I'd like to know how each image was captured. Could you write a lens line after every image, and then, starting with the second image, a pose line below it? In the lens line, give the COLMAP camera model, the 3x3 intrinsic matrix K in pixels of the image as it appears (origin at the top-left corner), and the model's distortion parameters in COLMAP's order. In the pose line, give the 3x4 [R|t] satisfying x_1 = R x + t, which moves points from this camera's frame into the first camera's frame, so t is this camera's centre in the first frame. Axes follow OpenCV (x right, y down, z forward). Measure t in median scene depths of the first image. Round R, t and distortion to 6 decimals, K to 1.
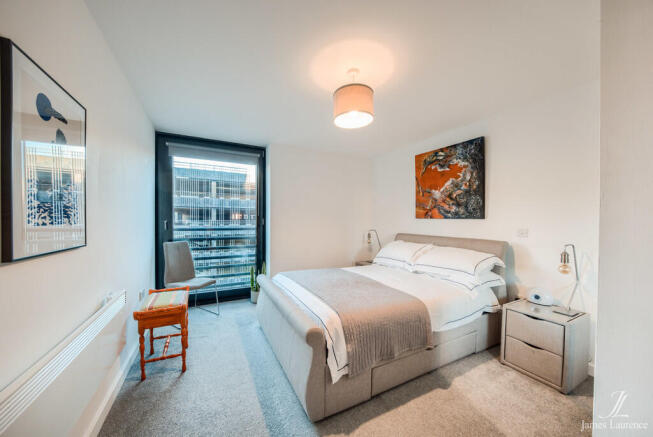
lens RADIAL K [[227.5, 0, 319.6], [0, 227.5, 222.0], [0, 0, 1]] dist [-0.022632, 0.004218]
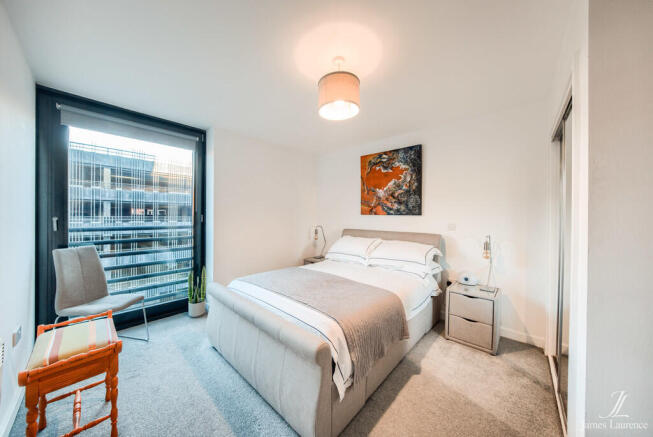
lens RADIAL K [[222.4, 0, 319.6], [0, 222.4, 216.4], [0, 0, 1]] dist [-0.019862, 0.003983]
pose [[0.940440, -0.000627, 0.339960, -0.157881], [0.002797, 0.999979, -0.005894, -0.003452], [-0.339949, 0.006494, 0.940422, 0.106008]]
